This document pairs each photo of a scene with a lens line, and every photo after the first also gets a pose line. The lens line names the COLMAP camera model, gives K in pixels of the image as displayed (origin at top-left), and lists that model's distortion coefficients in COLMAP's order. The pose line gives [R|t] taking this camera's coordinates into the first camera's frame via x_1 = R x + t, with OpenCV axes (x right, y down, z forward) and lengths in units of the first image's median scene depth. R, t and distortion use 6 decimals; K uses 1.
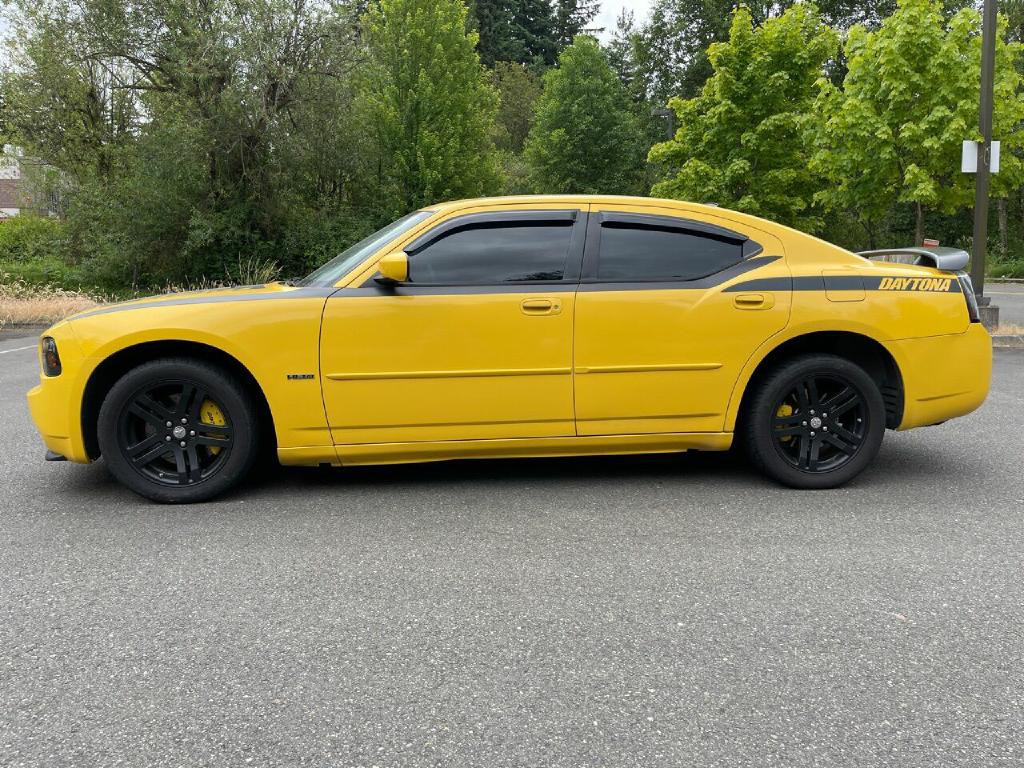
lens RADIAL K [[762.2, 0, 506.1], [0, 762.2, 378.2], [0, 0, 1]] dist [0.068157, -0.089377]
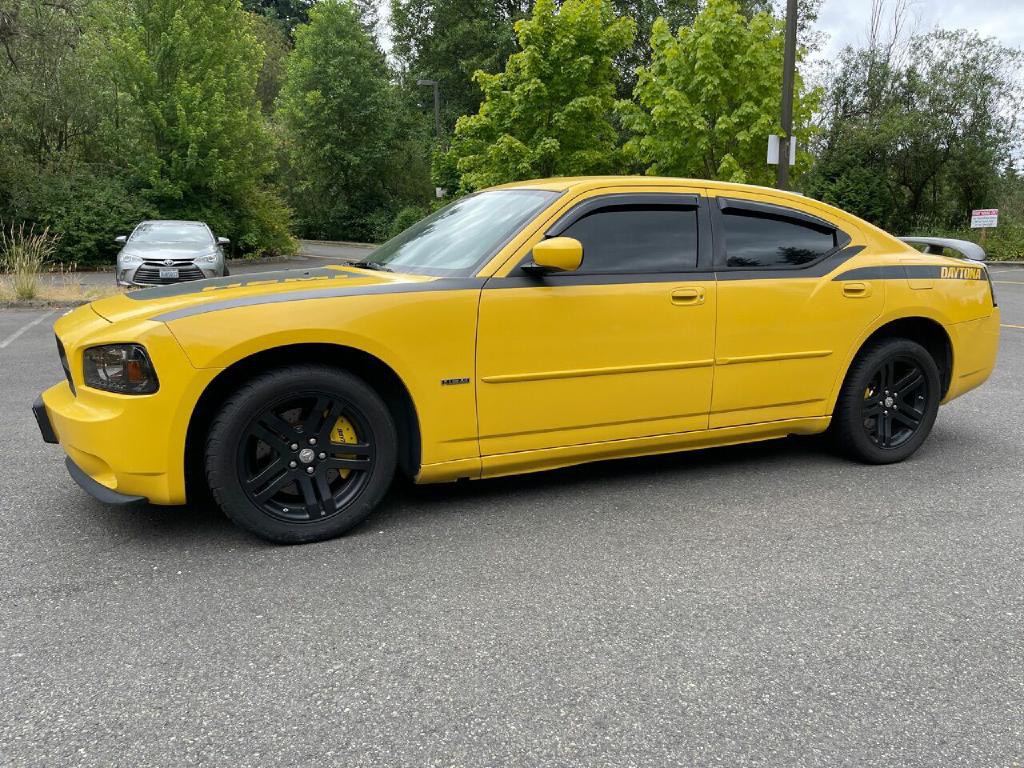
lens RADIAL K [[762.2, 0, 513.7], [0, 762.2, 386.4], [0, 0, 1]] dist [0.068157, -0.089377]
pose [[0.944476, -0.045088, 0.325471, -0.441337], [0.029930, 0.998228, 0.051431, -0.035119], [-0.327213, -0.038834, 0.944152, 0.153472]]
